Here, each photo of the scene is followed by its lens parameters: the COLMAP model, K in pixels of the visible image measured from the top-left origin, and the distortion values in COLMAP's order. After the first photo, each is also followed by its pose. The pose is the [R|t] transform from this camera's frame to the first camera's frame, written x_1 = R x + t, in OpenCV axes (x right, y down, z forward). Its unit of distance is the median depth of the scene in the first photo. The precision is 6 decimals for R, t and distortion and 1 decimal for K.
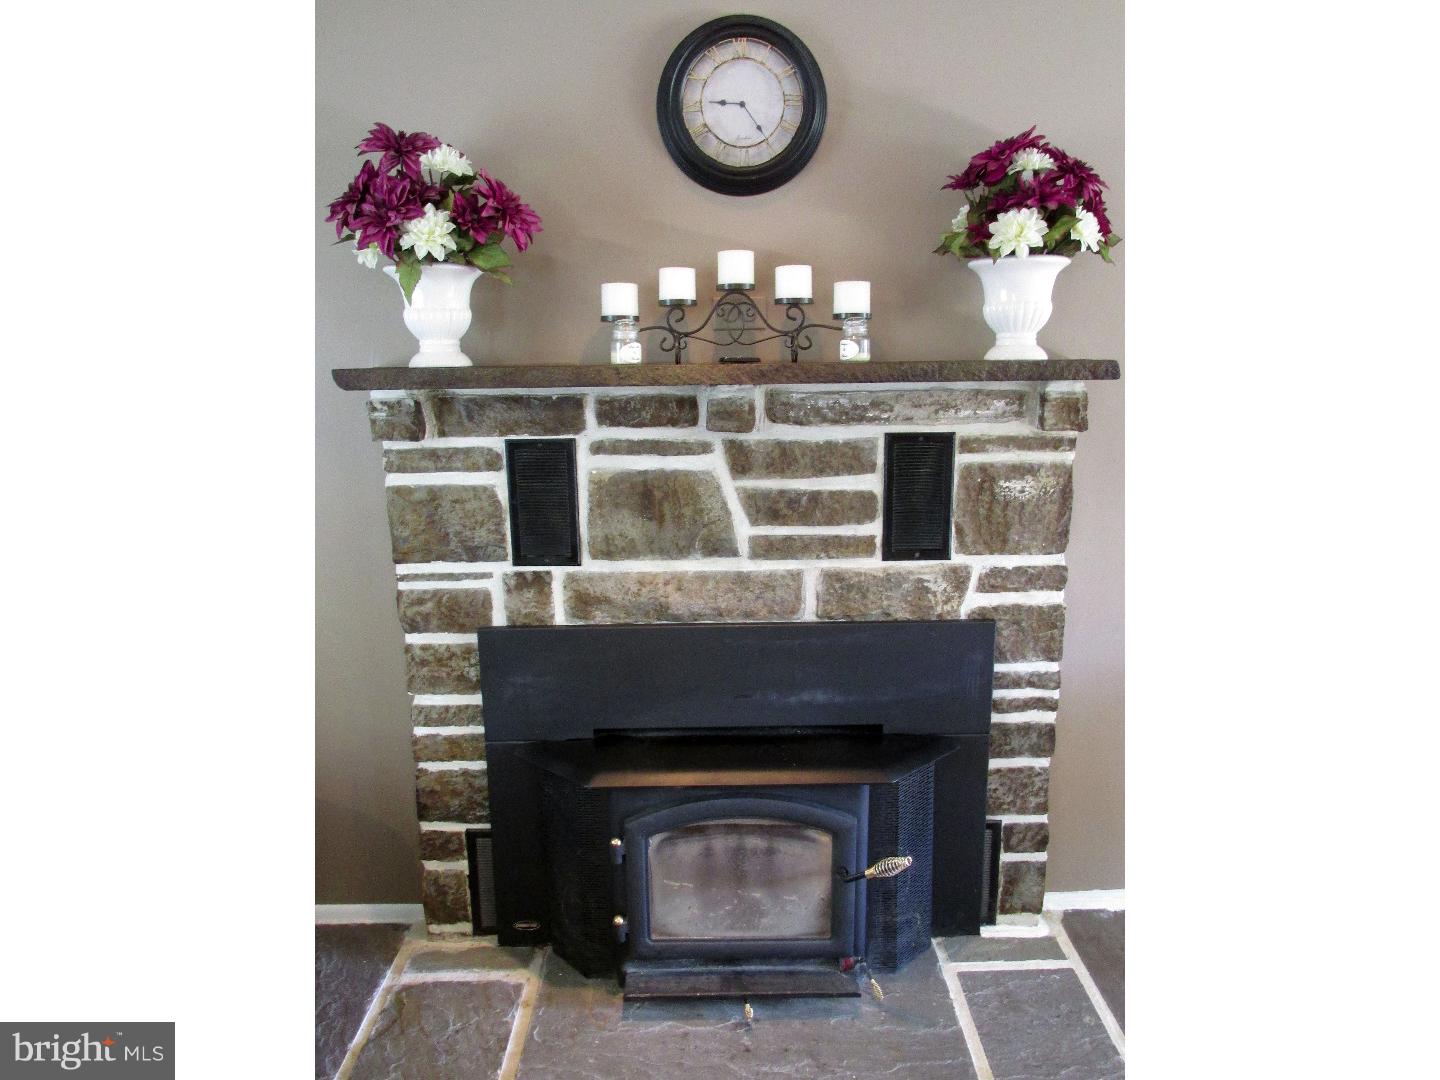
lens RADIAL K [[1012.7, 0, 724.3], [0, 1012.7, 559.9], [0, 0, 1]] dist [-0.019749, 0.002628]
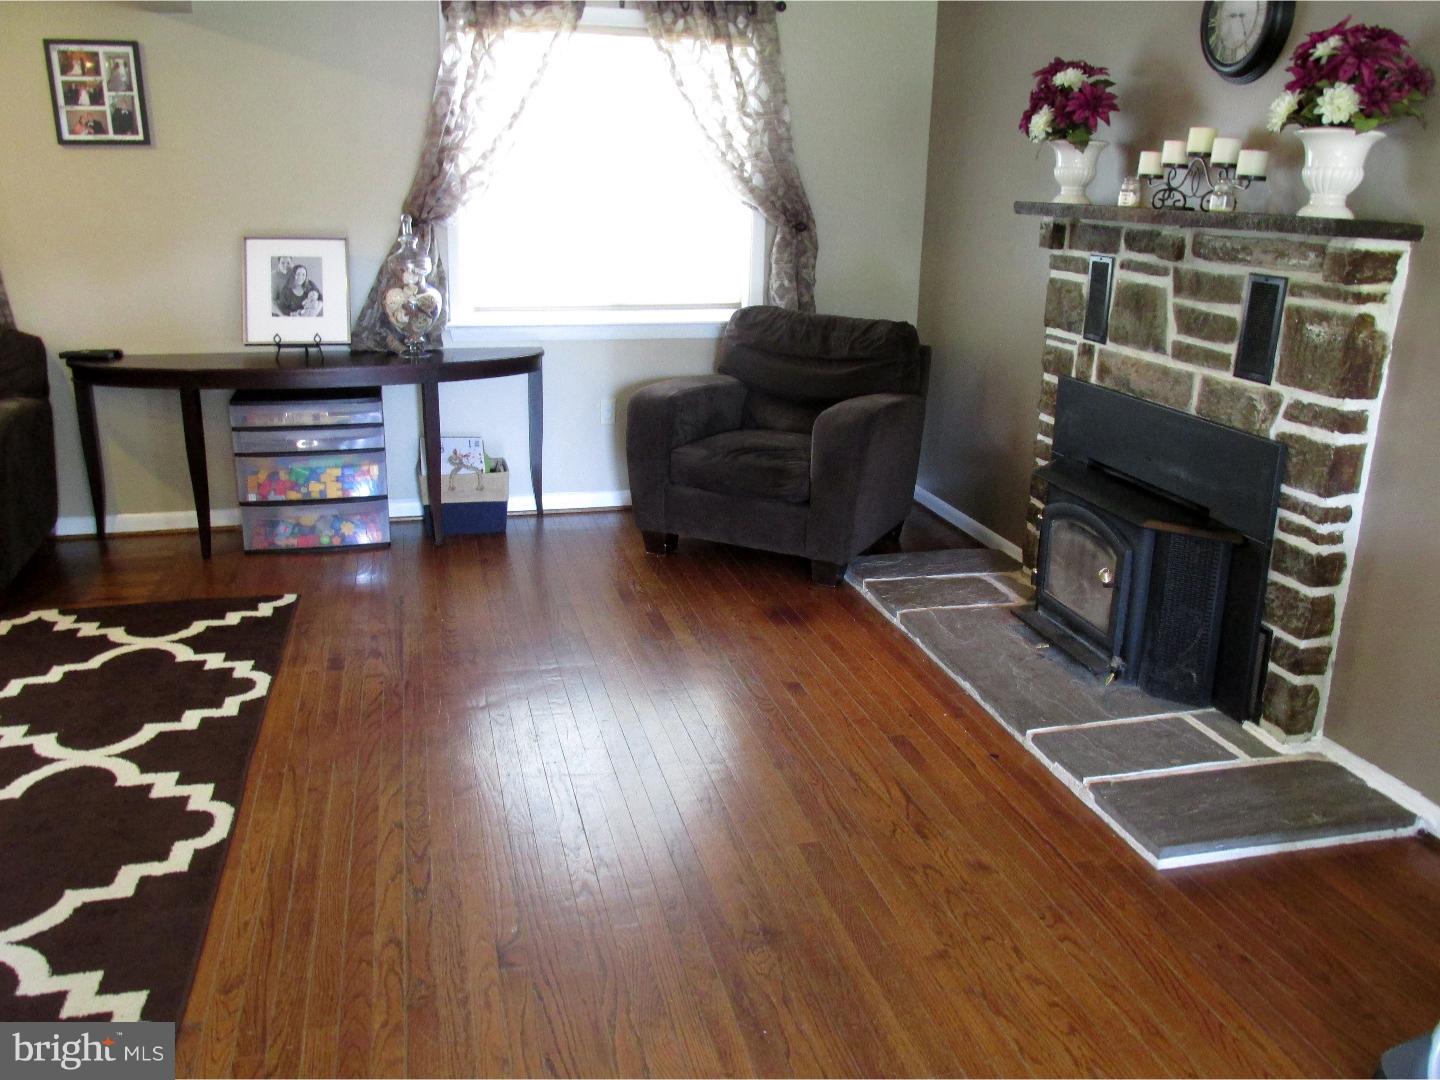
lens RADIAL K [[1206.7, 0, 723.1], [0, 1206.7, 544.3], [0, 0, 1]] dist [-0.027506, 0.003343]
pose [[0.231915, 0.298708, -0.925737, 1.445678], [-0.240999, 0.939657, 0.242824, -0.012273], [0.942409, 0.166787, 0.289909, 0.011974]]
